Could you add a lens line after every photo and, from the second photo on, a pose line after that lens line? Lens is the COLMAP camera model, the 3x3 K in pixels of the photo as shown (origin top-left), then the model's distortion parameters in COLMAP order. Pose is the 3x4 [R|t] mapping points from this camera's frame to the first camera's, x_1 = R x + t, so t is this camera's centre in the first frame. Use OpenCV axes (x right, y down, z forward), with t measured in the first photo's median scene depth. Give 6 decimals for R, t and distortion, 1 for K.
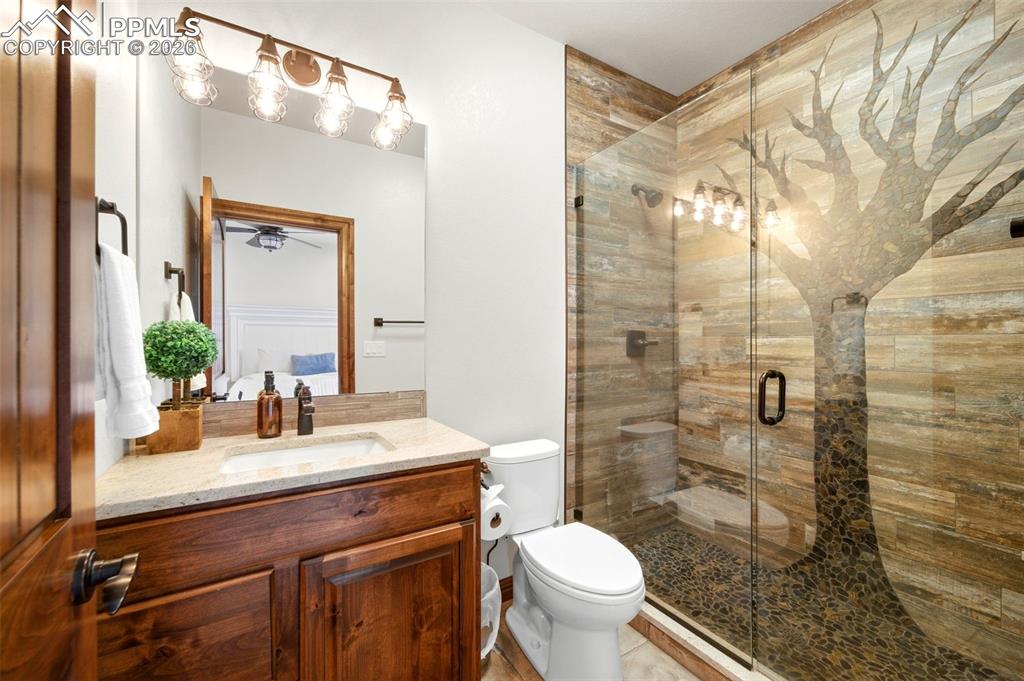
lens RADIAL K [[416.7, 0, 510.0], [0, 416.7, 340.6], [0, 0, 1]] dist [-0.010635, -0.000275]
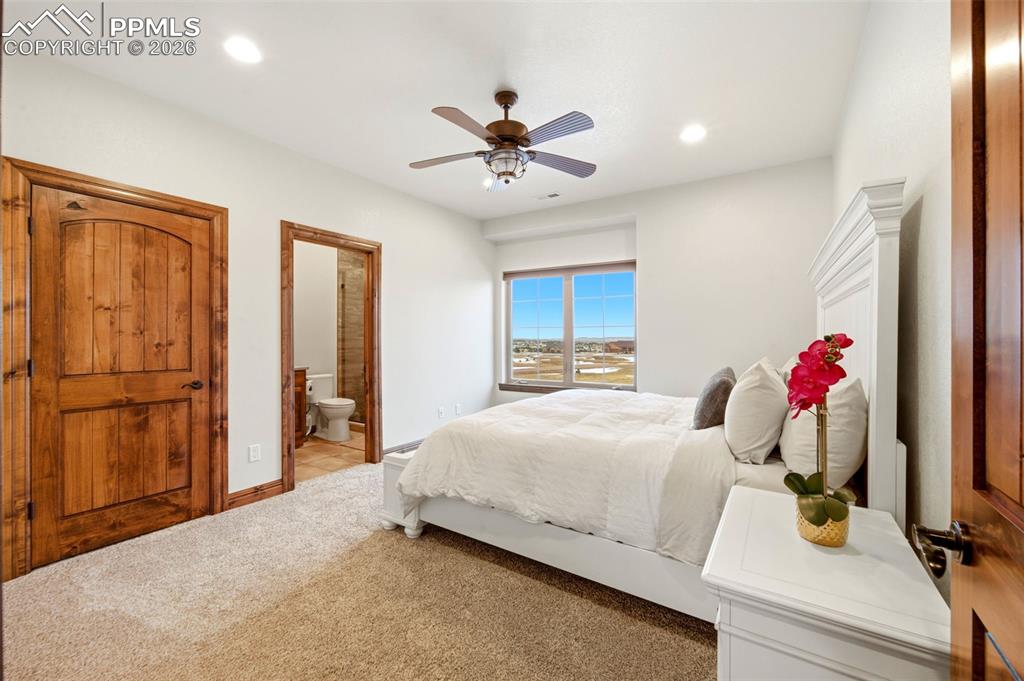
lens RADIAL K [[416.7, 0, 510.4], [0, 416.7, 337.3], [0, 0, 1]] dist [-0.010635, -0.000275]
pose [[0.901578, -0.002255, 0.432611, -0.018998], [0.001809, 0.999997, 0.001442, -0.009093], [-0.432613, -0.000517, 0.901580, -1.829693]]
